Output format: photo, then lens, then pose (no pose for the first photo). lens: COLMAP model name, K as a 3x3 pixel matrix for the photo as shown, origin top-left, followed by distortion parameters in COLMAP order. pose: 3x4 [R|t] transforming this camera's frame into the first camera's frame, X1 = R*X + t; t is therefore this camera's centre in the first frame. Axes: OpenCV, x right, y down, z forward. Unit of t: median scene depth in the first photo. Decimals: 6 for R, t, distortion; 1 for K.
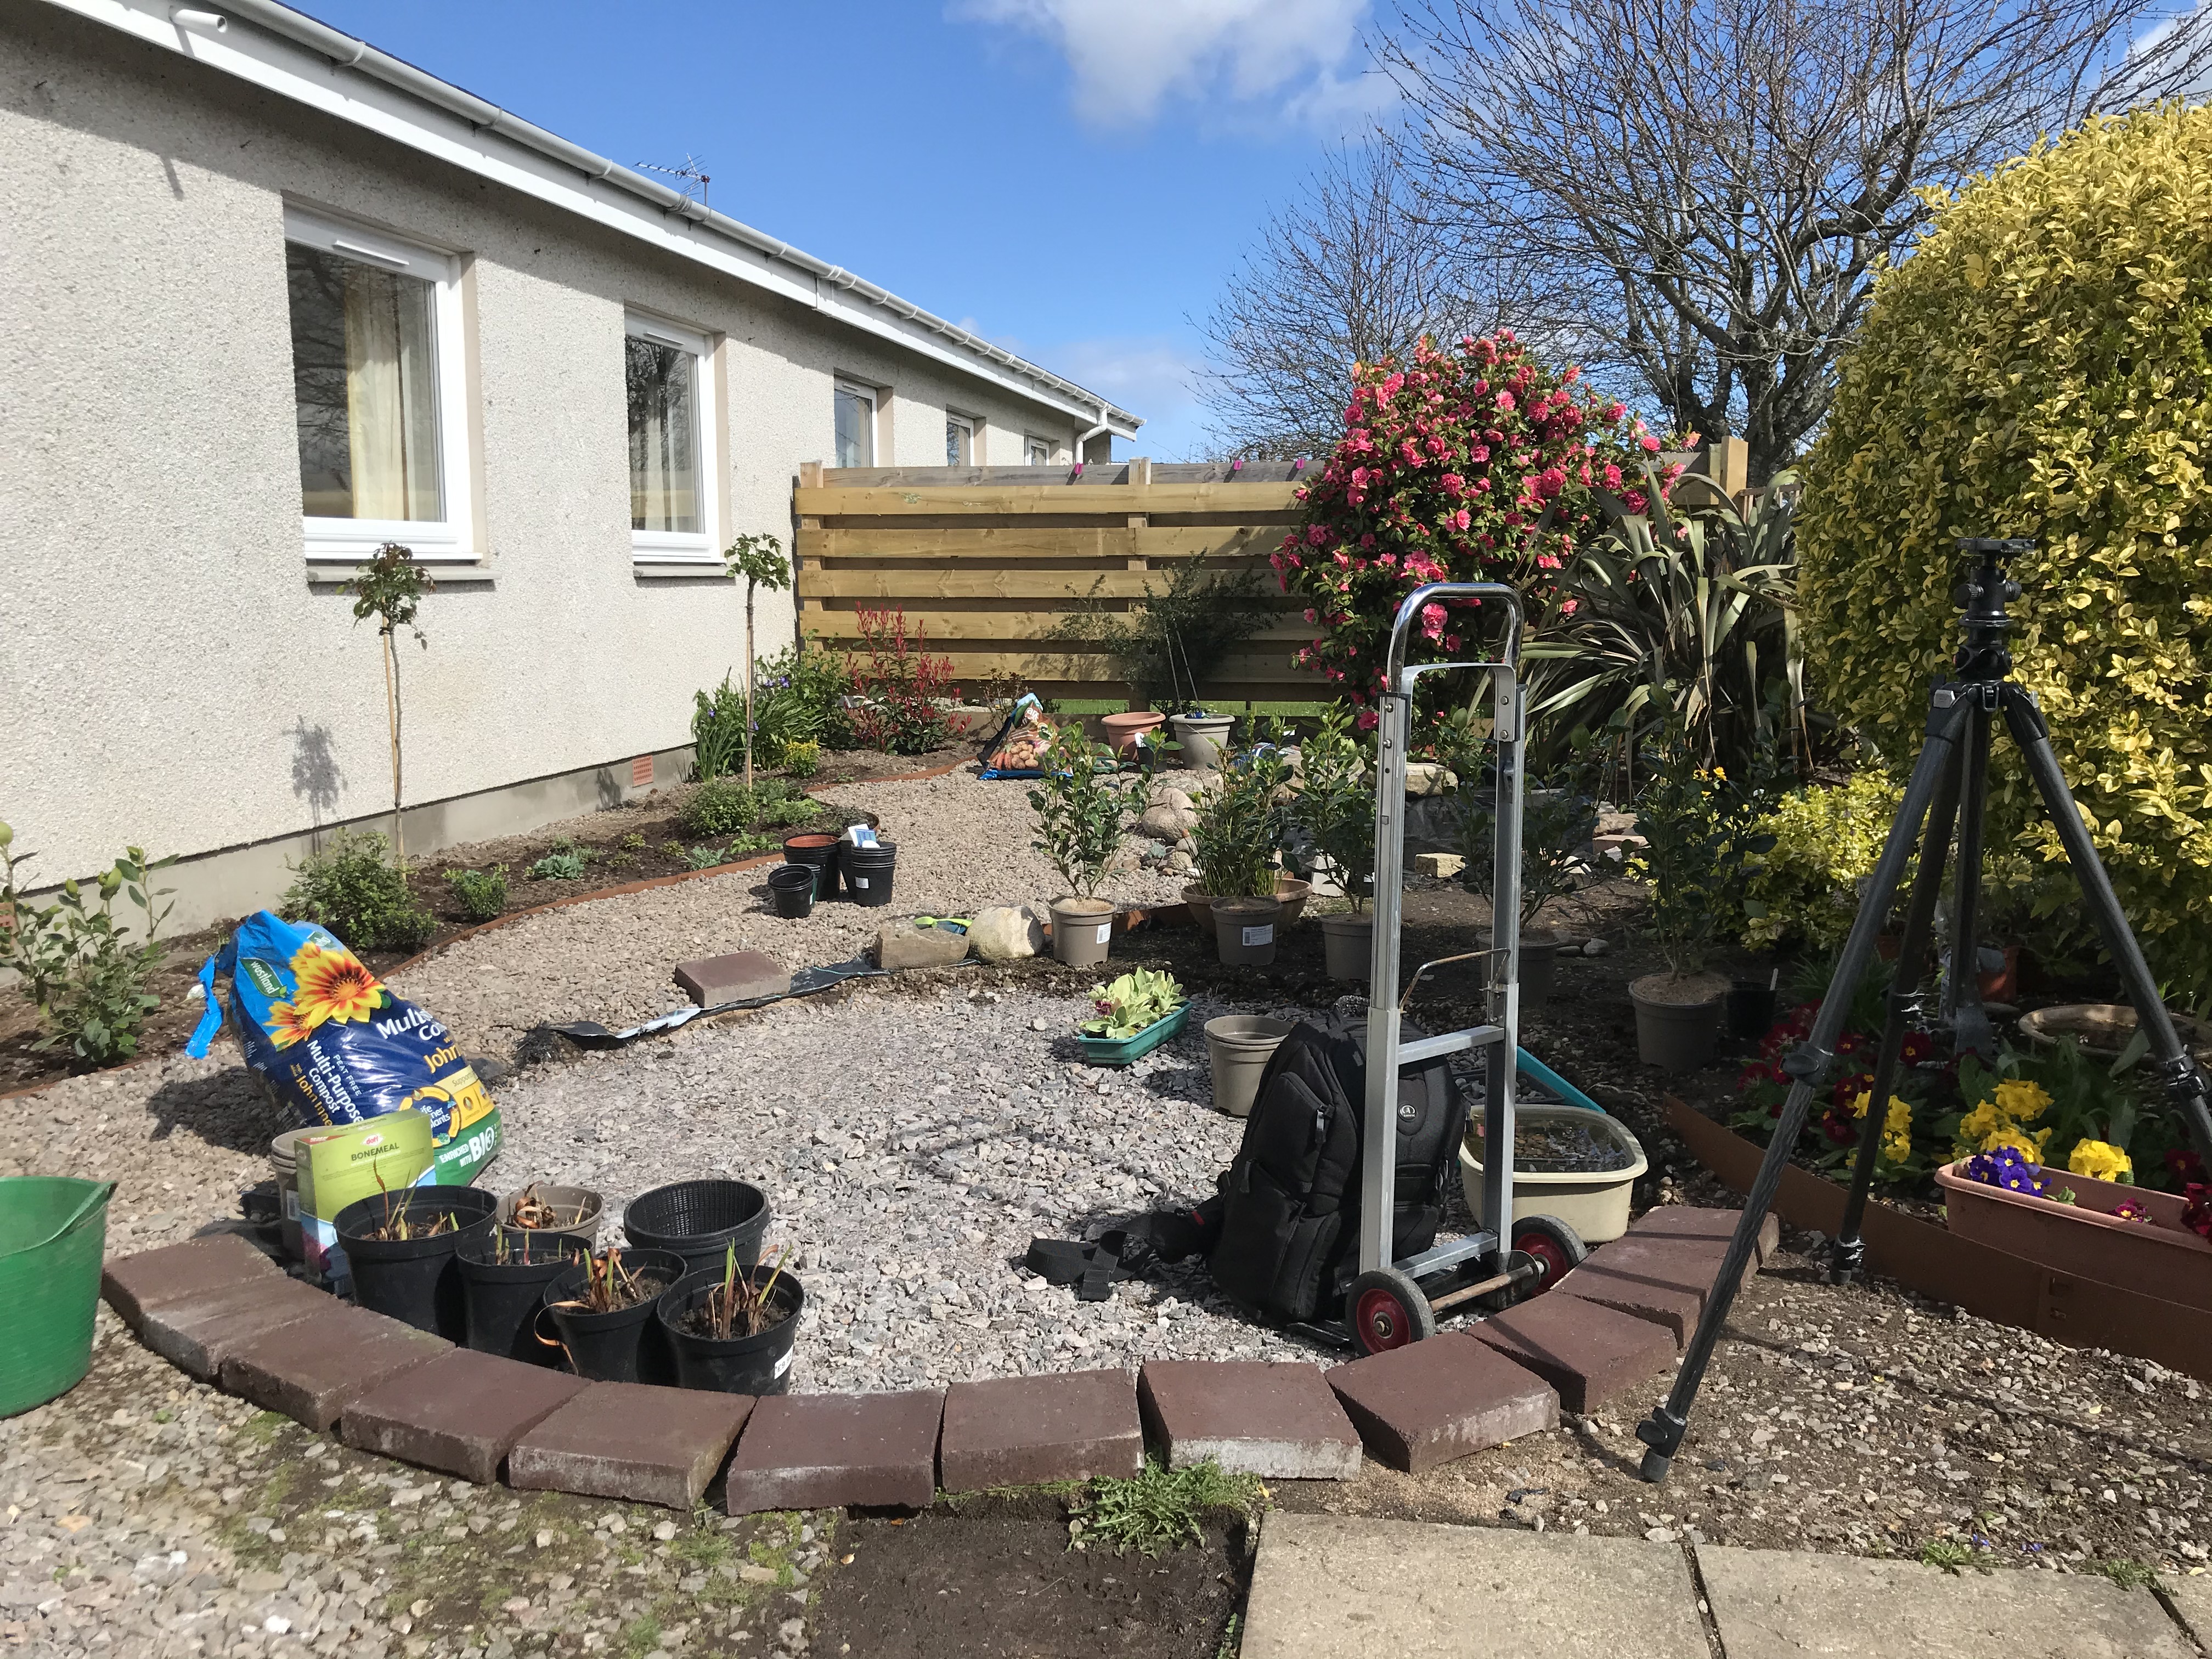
lens RADIAL K [[1798.2, 0, 1106.7], [0, 1798.2, 814.1], [0, 0, 1]] dist [0.026023, -0.028238]
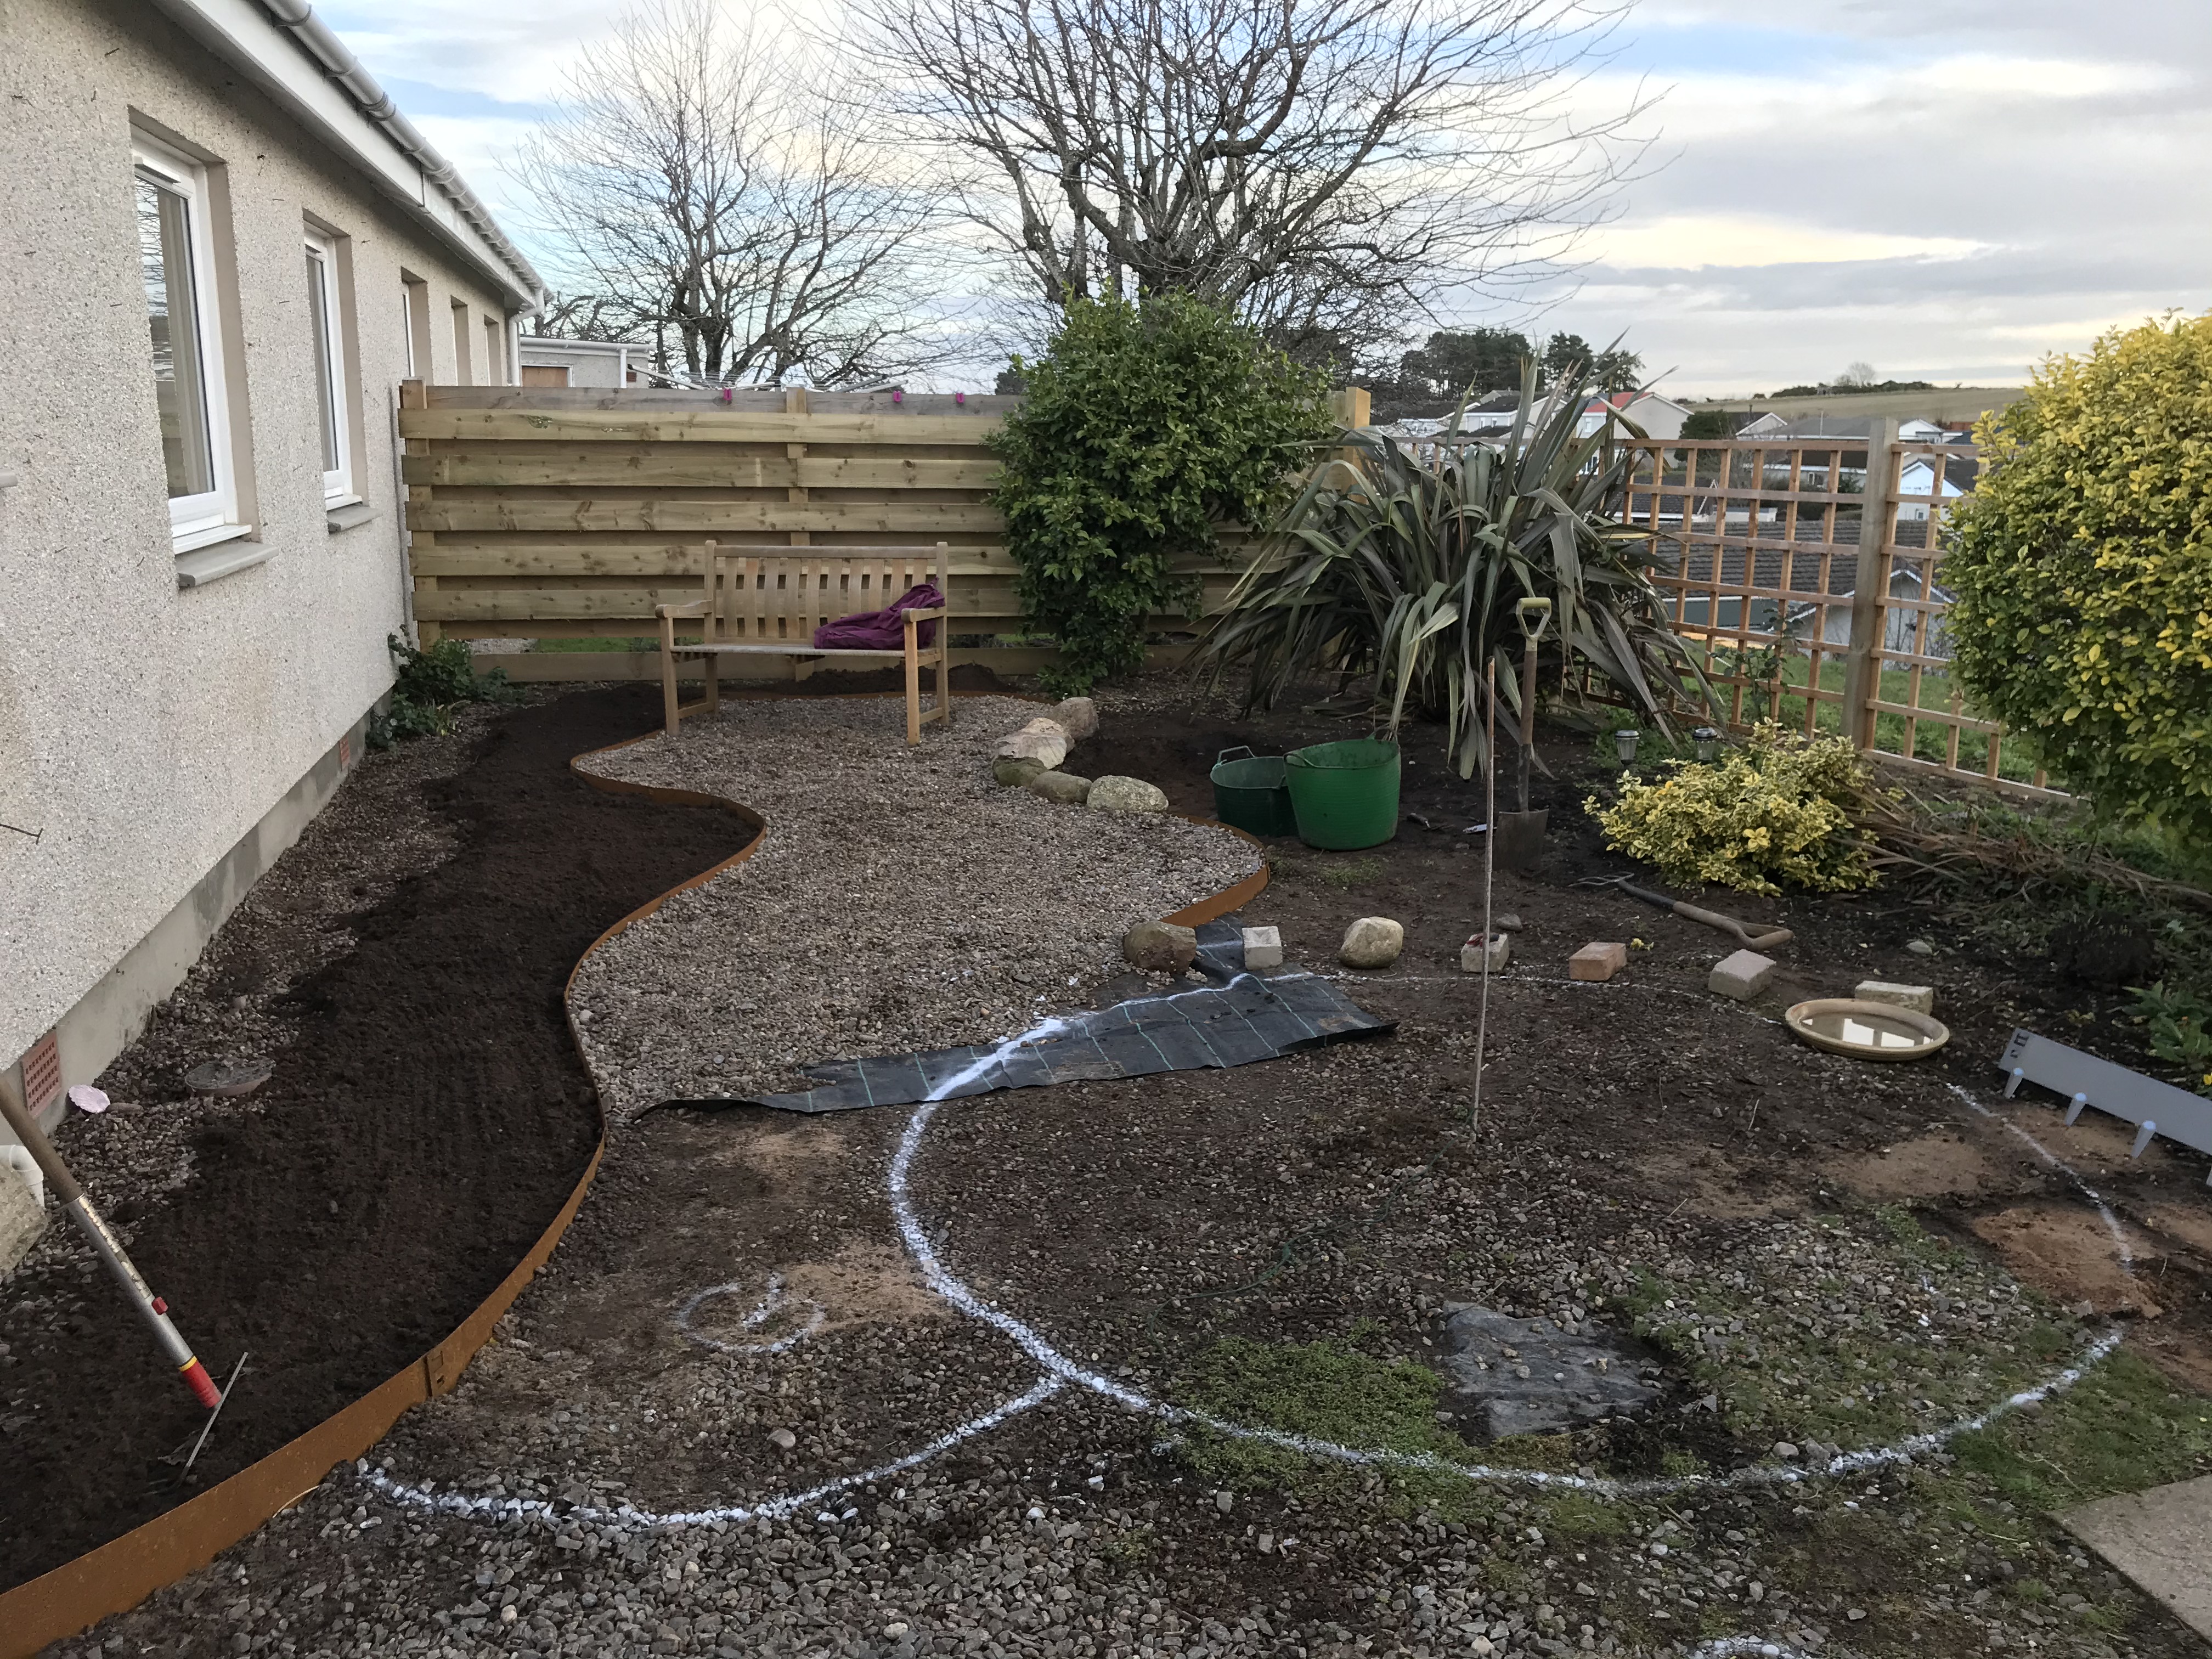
lens RADIAL K [[1798.2, 0, 1107.3], [0, 1798.2, 808.1], [0, 0, 1]] dist [0.026023, -0.028238]
pose [[0.910154, -0.074916, 0.407440, -0.228366], [0.043059, 0.995293, 0.086818, -0.046008], [-0.412026, -0.061474, 0.909096, 0.035912]]
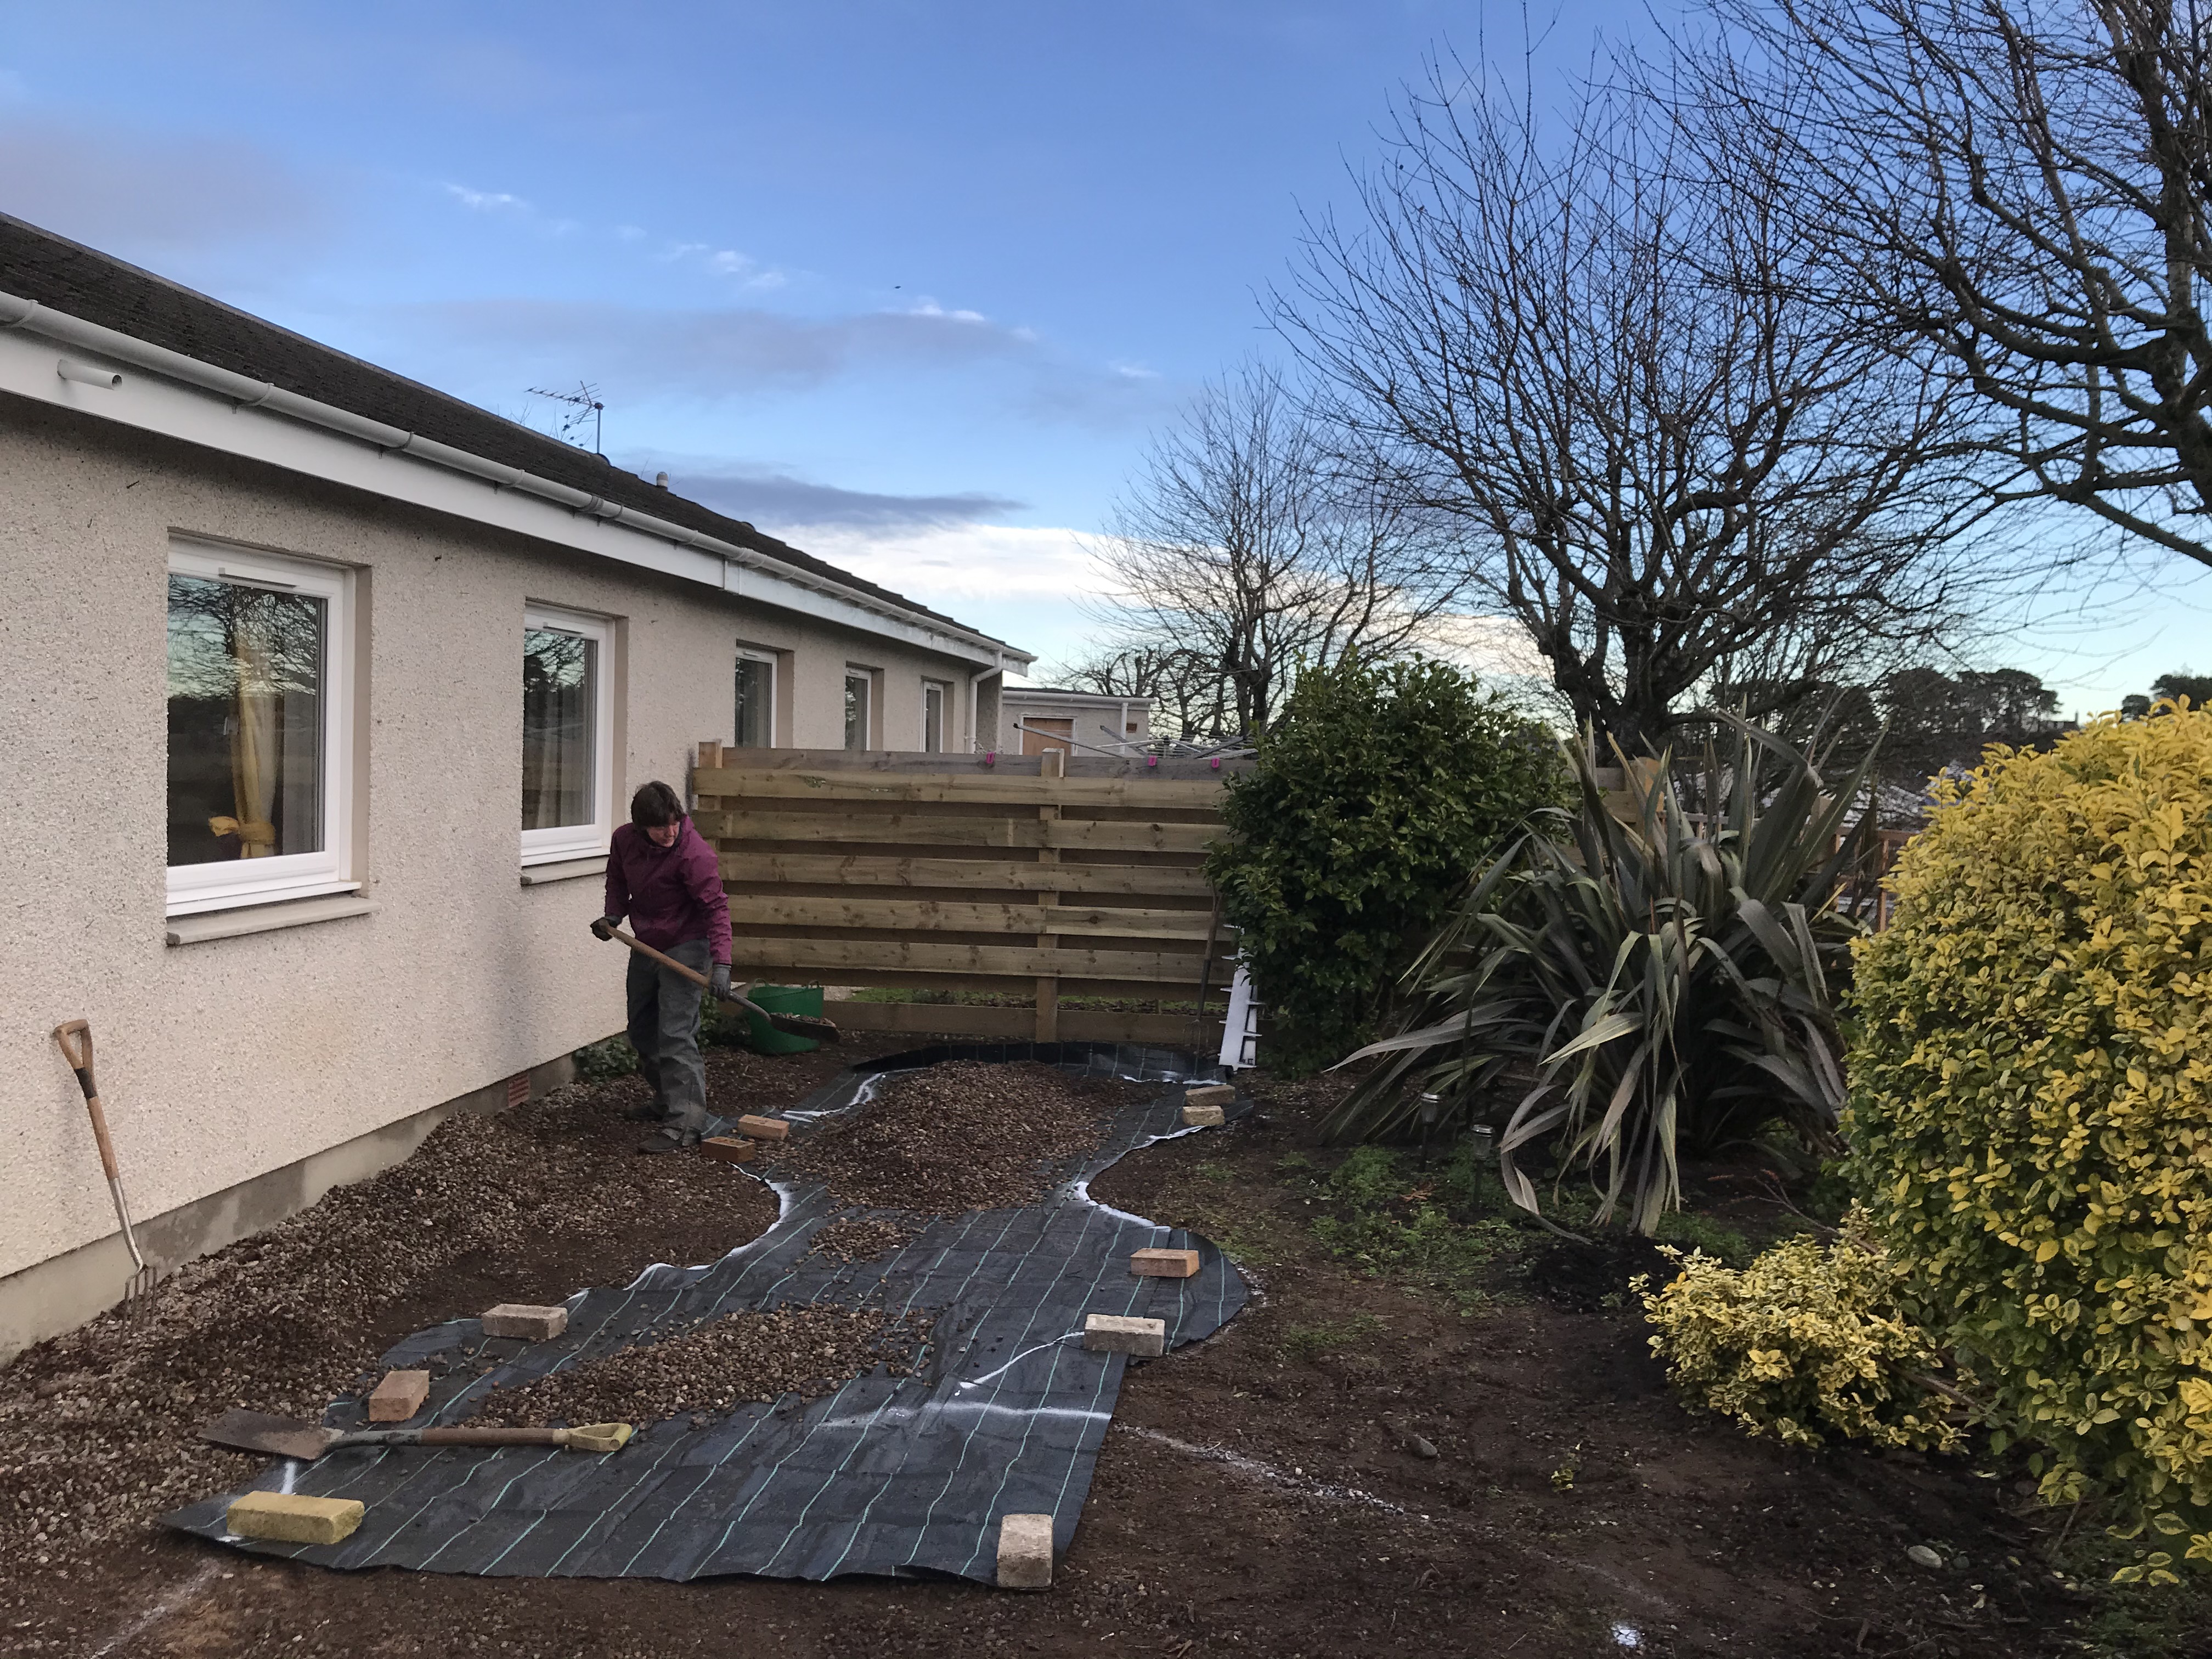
lens RADIAL K [[1798.2, 0, 1104.6], [0, 1798.2, 808.6], [0, 0, 1]] dist [0.026023, -0.028238]
pose [[0.996996, 0.023556, 0.073783, -0.023581], [-0.015919, 0.994612, -0.102434, -0.063069], [-0.075799, 0.100952, 0.992000, 0.032732]]
